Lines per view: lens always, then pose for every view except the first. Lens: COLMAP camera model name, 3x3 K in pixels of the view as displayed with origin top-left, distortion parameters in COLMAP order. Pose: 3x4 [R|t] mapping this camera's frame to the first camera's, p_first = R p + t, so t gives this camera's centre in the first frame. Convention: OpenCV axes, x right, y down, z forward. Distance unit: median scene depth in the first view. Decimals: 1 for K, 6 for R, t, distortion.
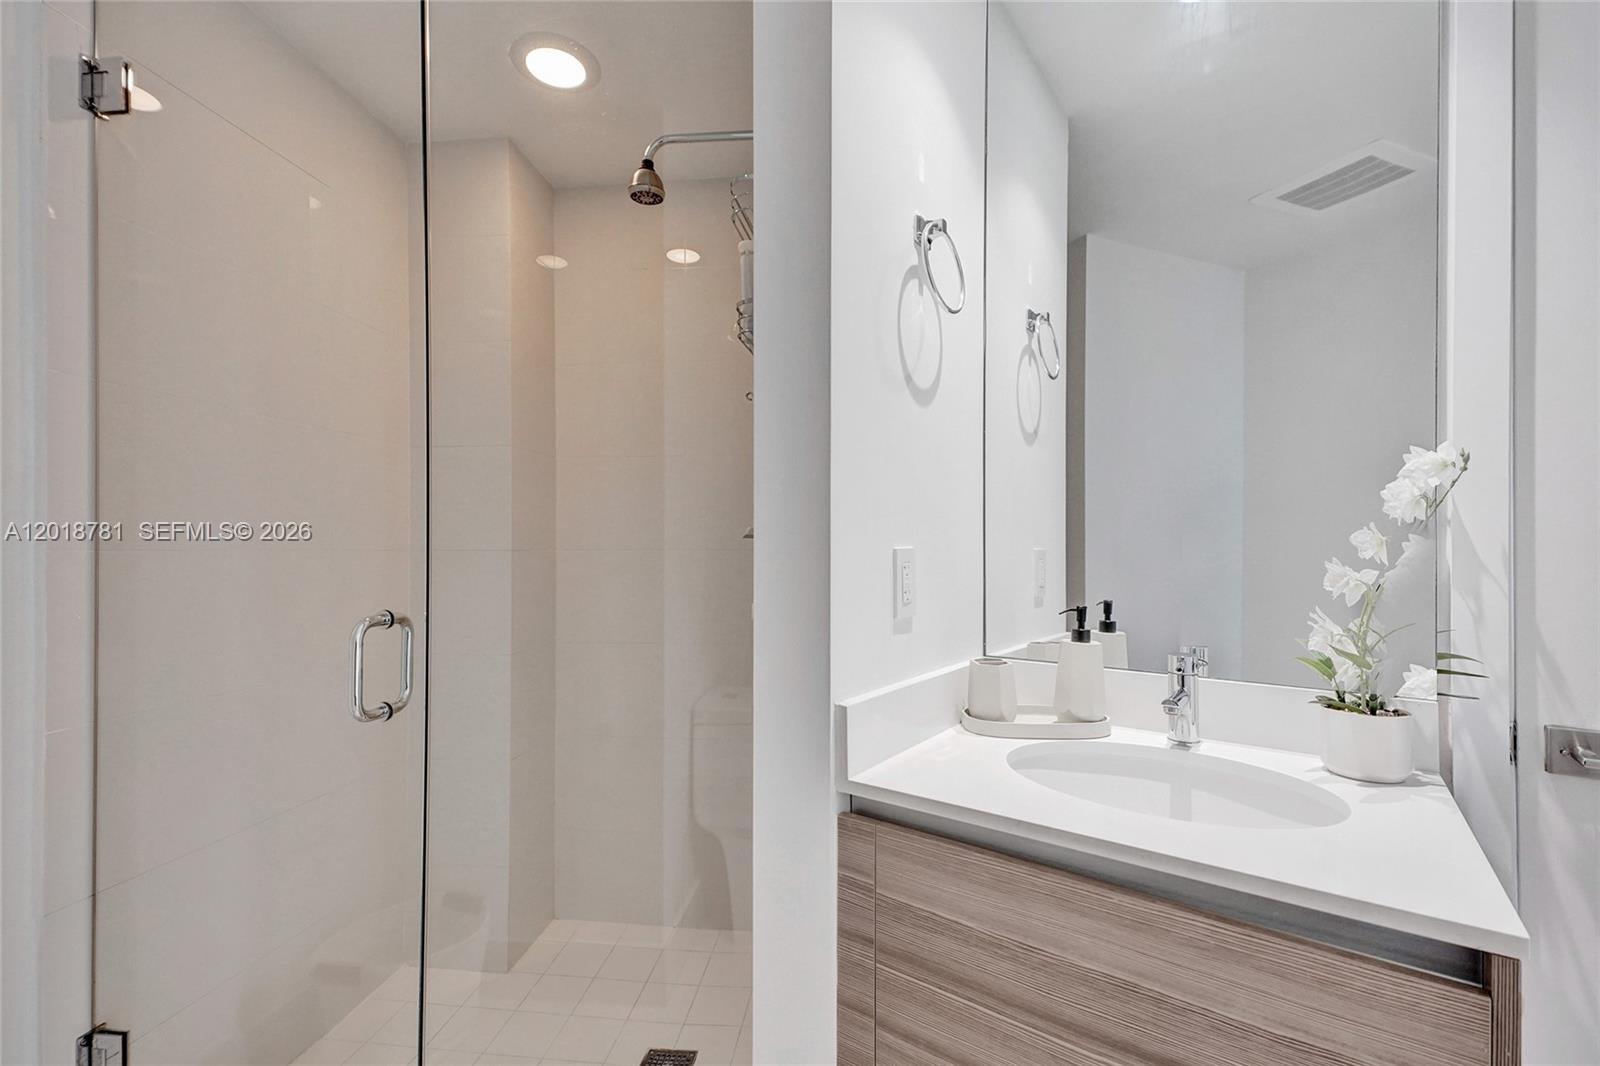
lens RADIAL K [[725.3, 0, 799.1], [0, 725.3, 540.6], [0, 0, 1]] dist [-0.001300, 0.000190]
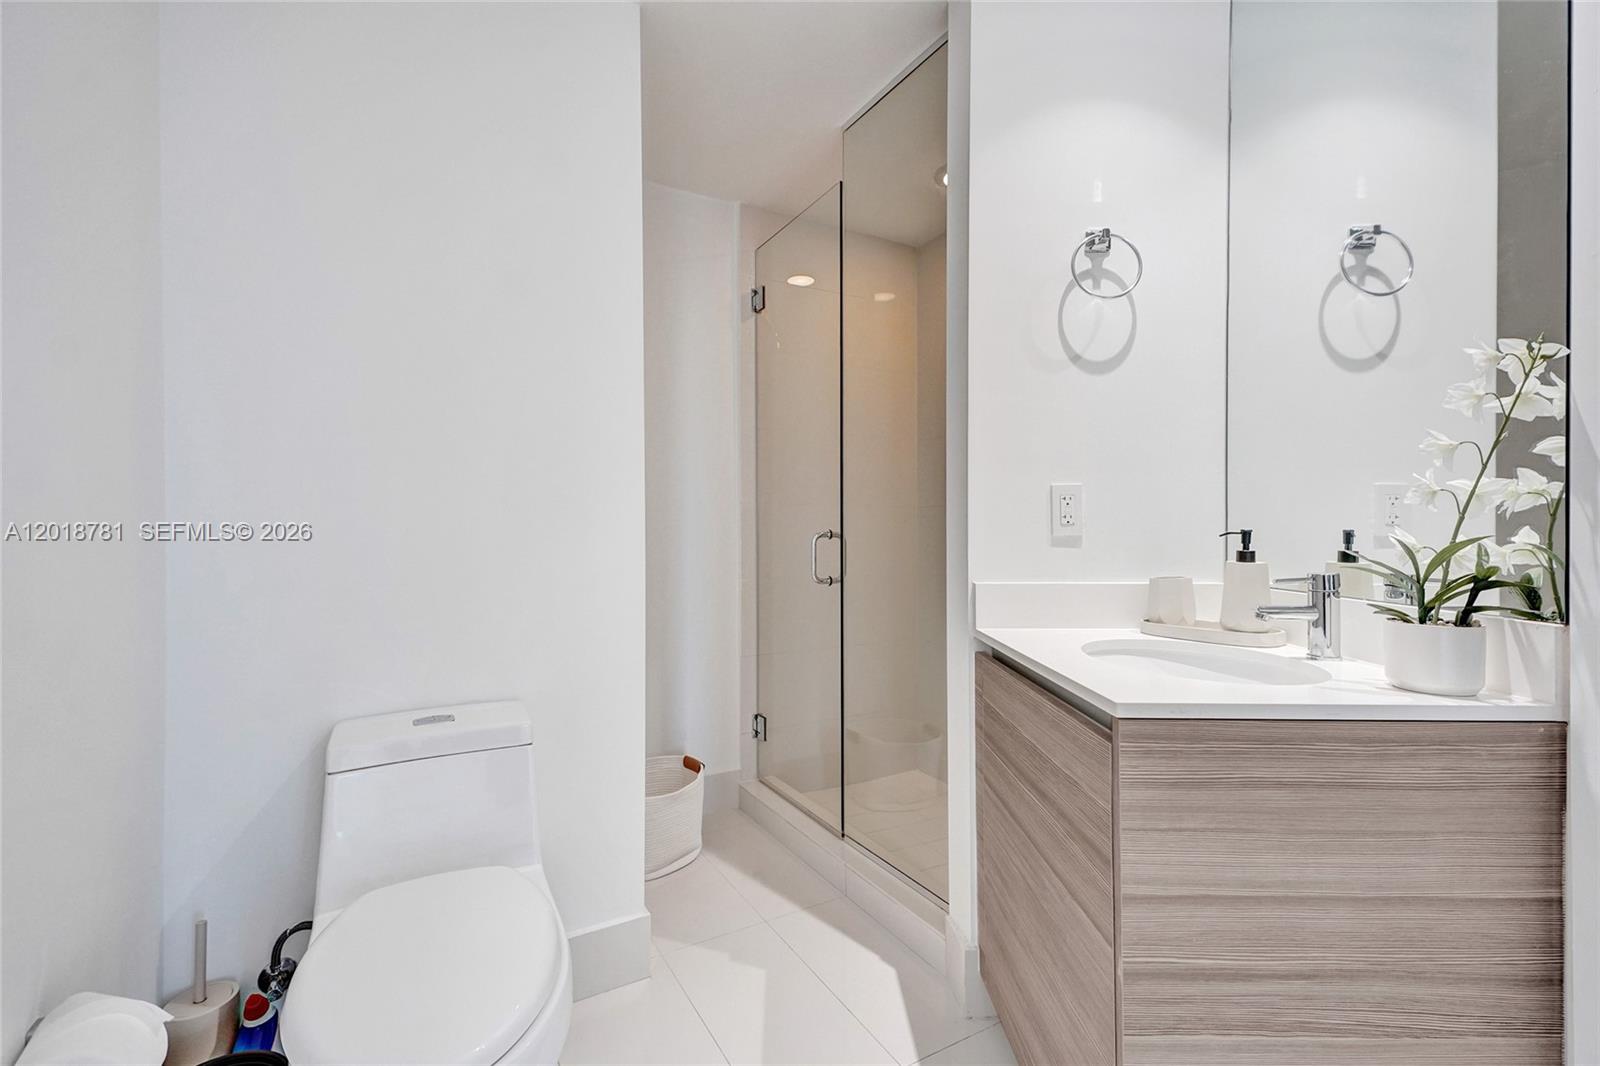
lens RADIAL K [[725.3, 0, 799.1], [0, 725.3, 540.6], [0, 0, 1]] dist [-0.001300, 0.000190]
pose [[0.569067, 0.006329, -0.822267, 1.000020], [0.015591, 0.999708, 0.018486, 0.084353], [0.822143, -0.023340, 0.568802, -0.196920]]
